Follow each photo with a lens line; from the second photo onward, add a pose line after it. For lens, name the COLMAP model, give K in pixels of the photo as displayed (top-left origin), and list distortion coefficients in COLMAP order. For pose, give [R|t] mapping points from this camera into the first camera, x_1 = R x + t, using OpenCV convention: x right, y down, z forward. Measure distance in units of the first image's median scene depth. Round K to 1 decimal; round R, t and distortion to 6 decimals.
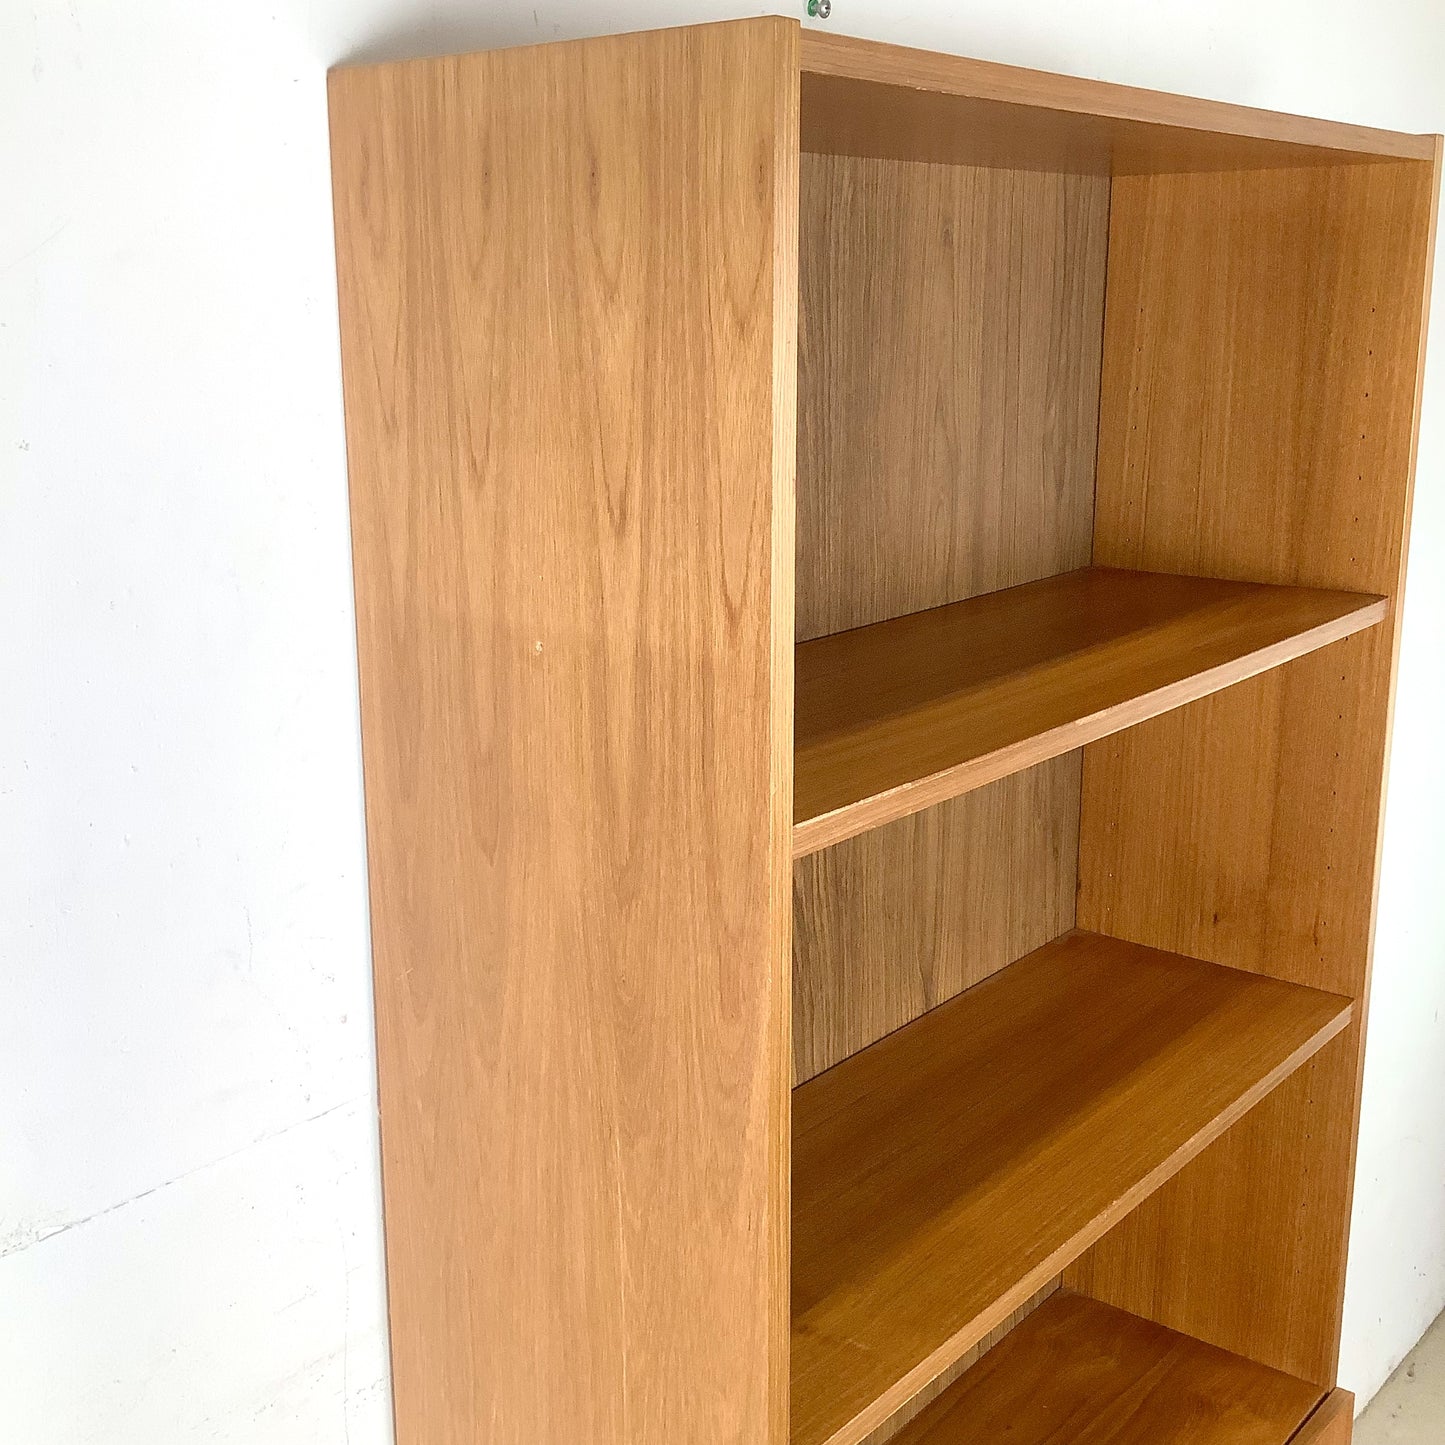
lens RADIAL K [[1755.4, 0, 724.0], [0, 1755.4, 703.6], [0, 0, 1]] dist [0.068630, 0.000000]
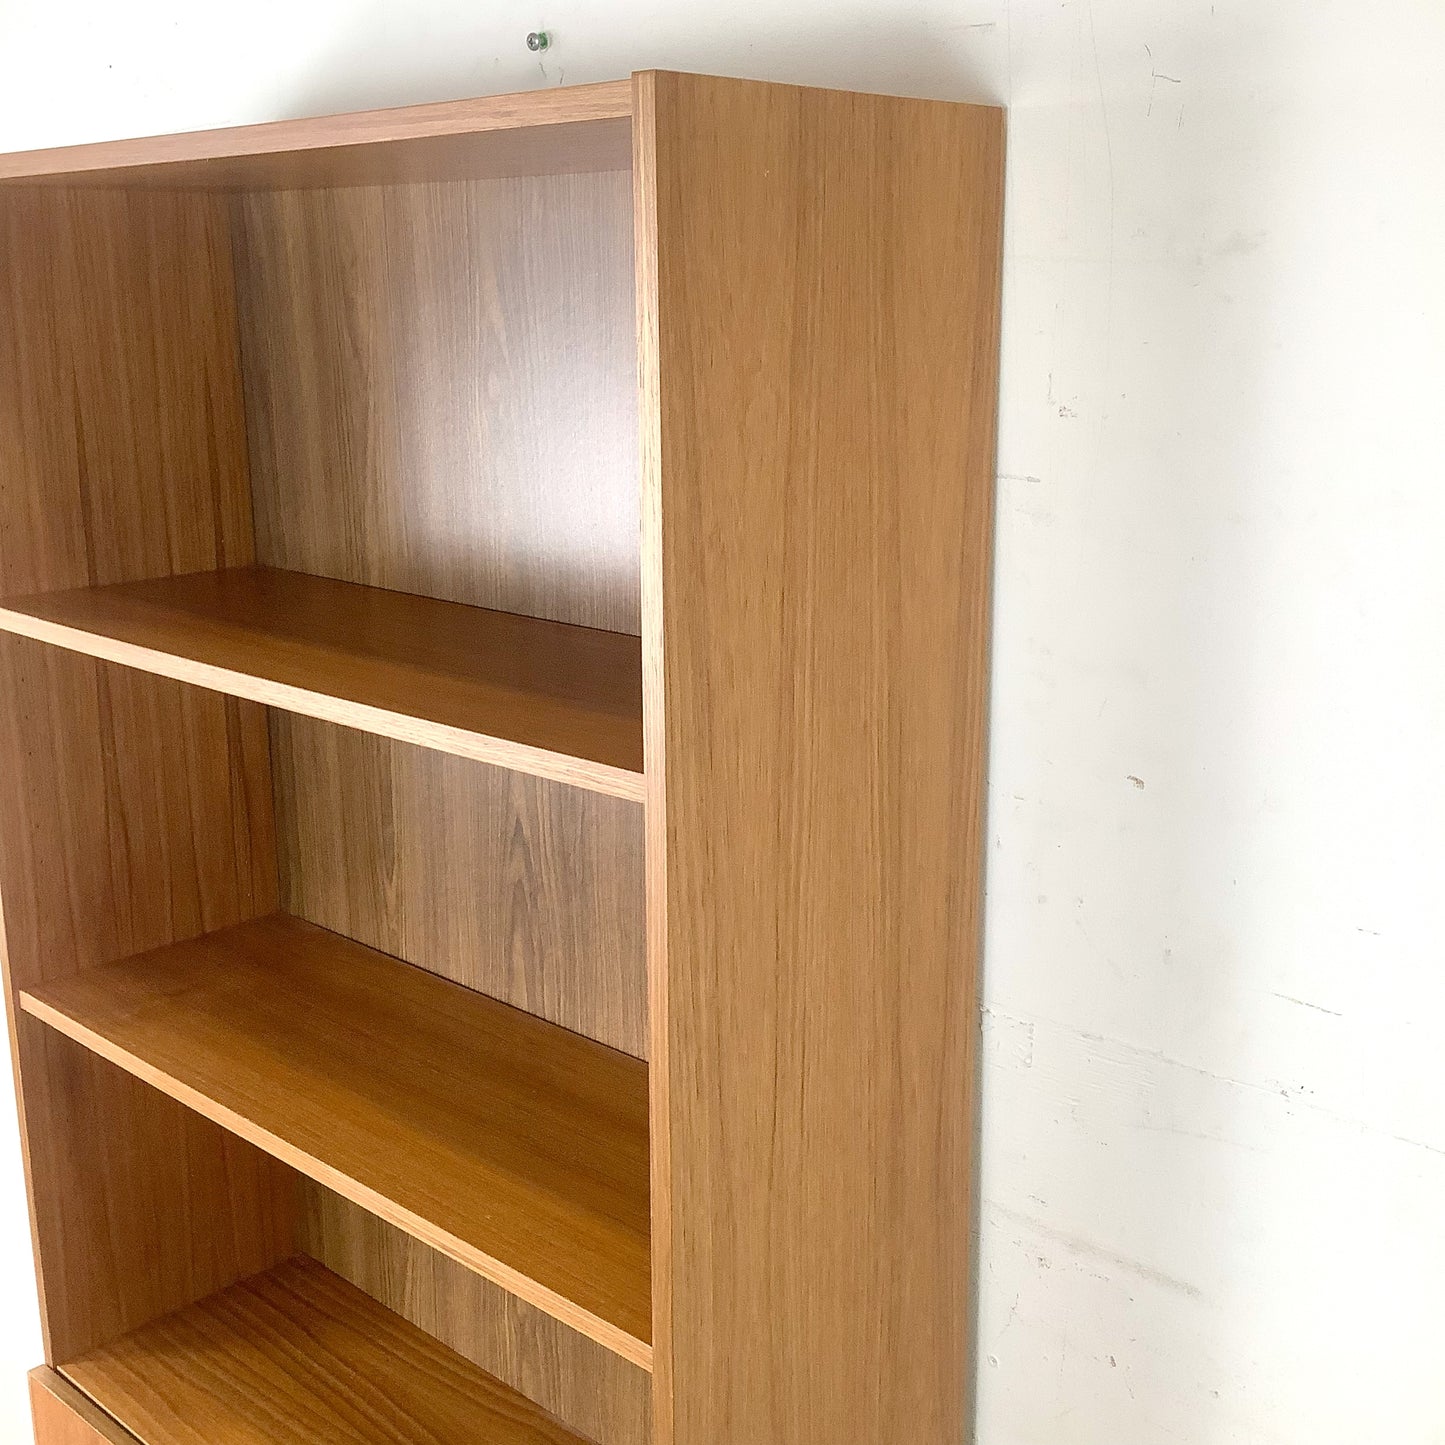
lens RADIAL K [[1755.4, 0, 725.2], [0, 1755.4, 703.3], [0, 0, 1]] dist [0.068630, 0.000000]
pose [[-0.066083, 0.234946, -0.969760, 1.562163], [-0.225221, 0.943291, 0.243880, -0.391471], [0.972064, 0.234527, -0.009421, 1.584553]]
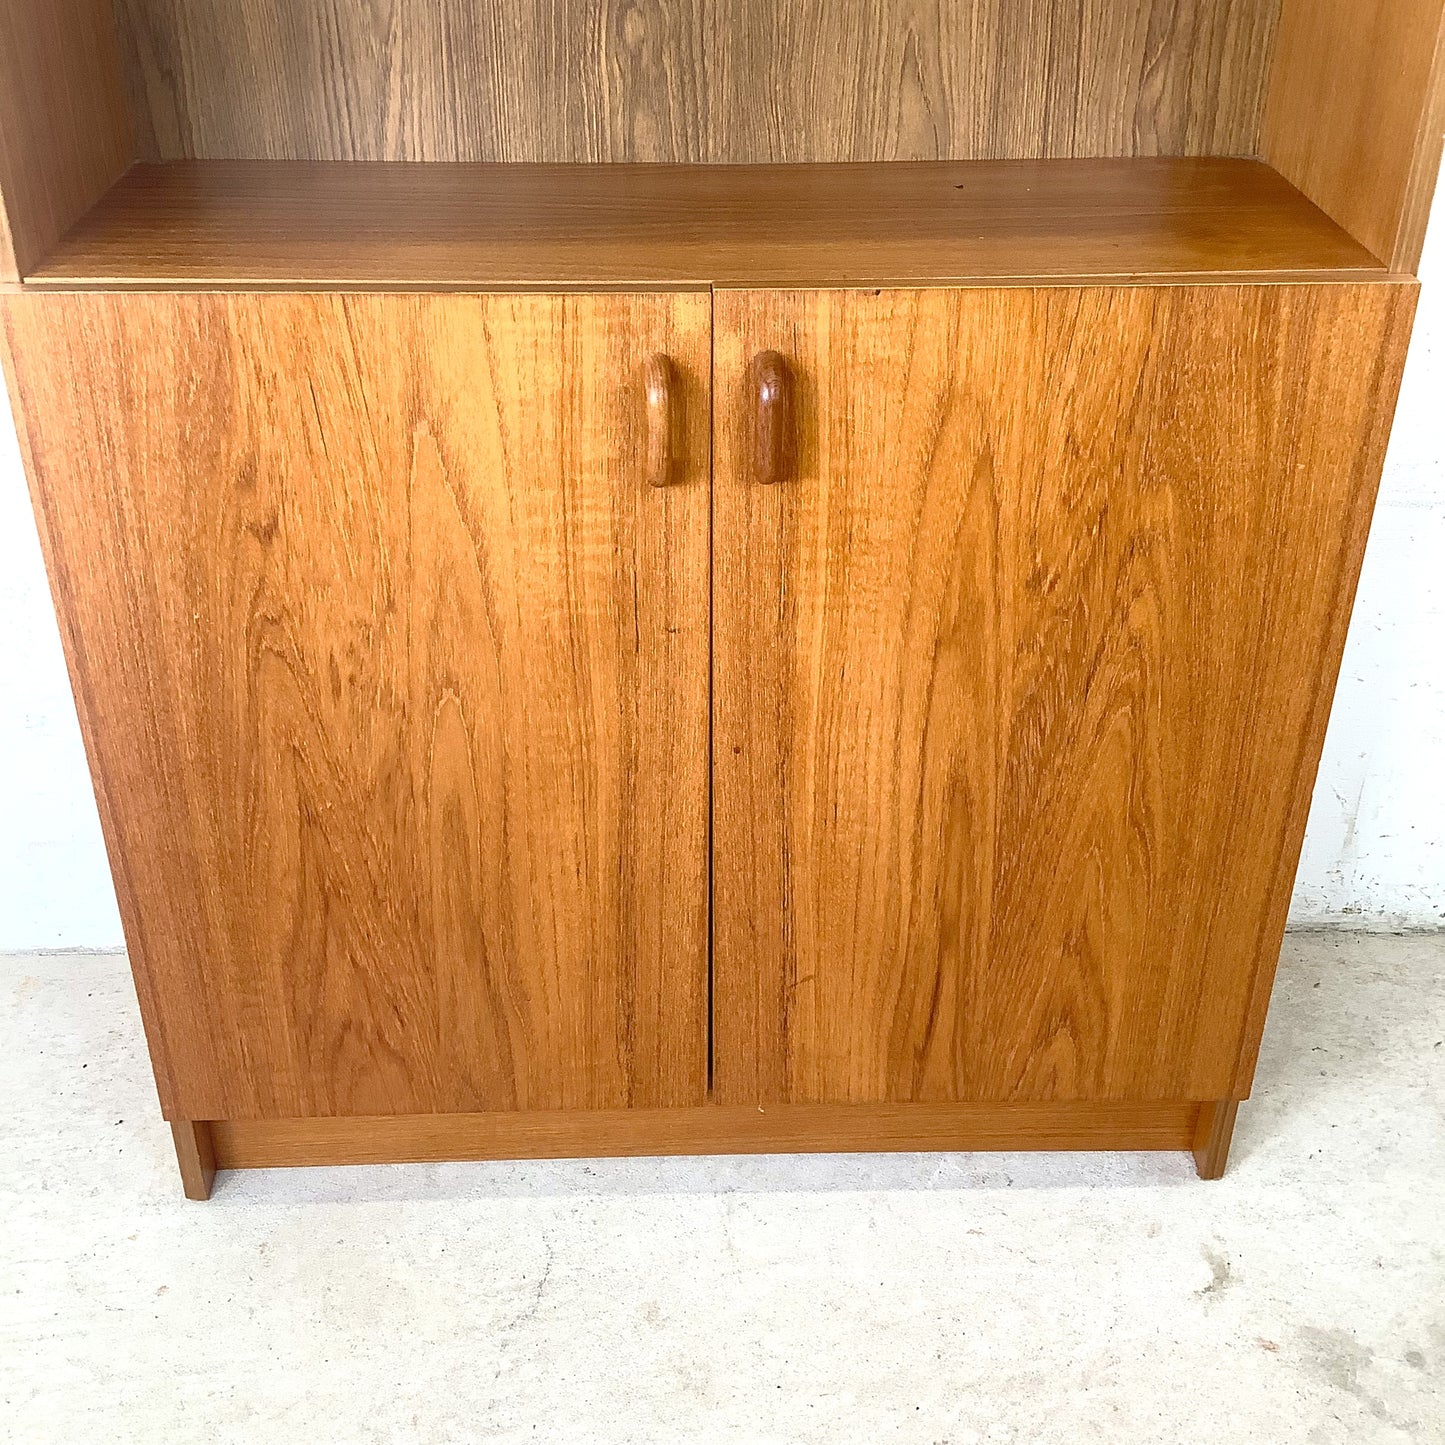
lens RADIAL K [[1755.4, 0, 722.2], [0, 1755.4, 718.4], [0, 0, 1]] dist [0.068630, 0.000000]
pose [[0.656355, 0.400423, -0.639421, 1.146291], [-0.179418, 0.906060, 0.383230, 0.566387], [0.732808, -0.136812, 0.666540, 0.611480]]
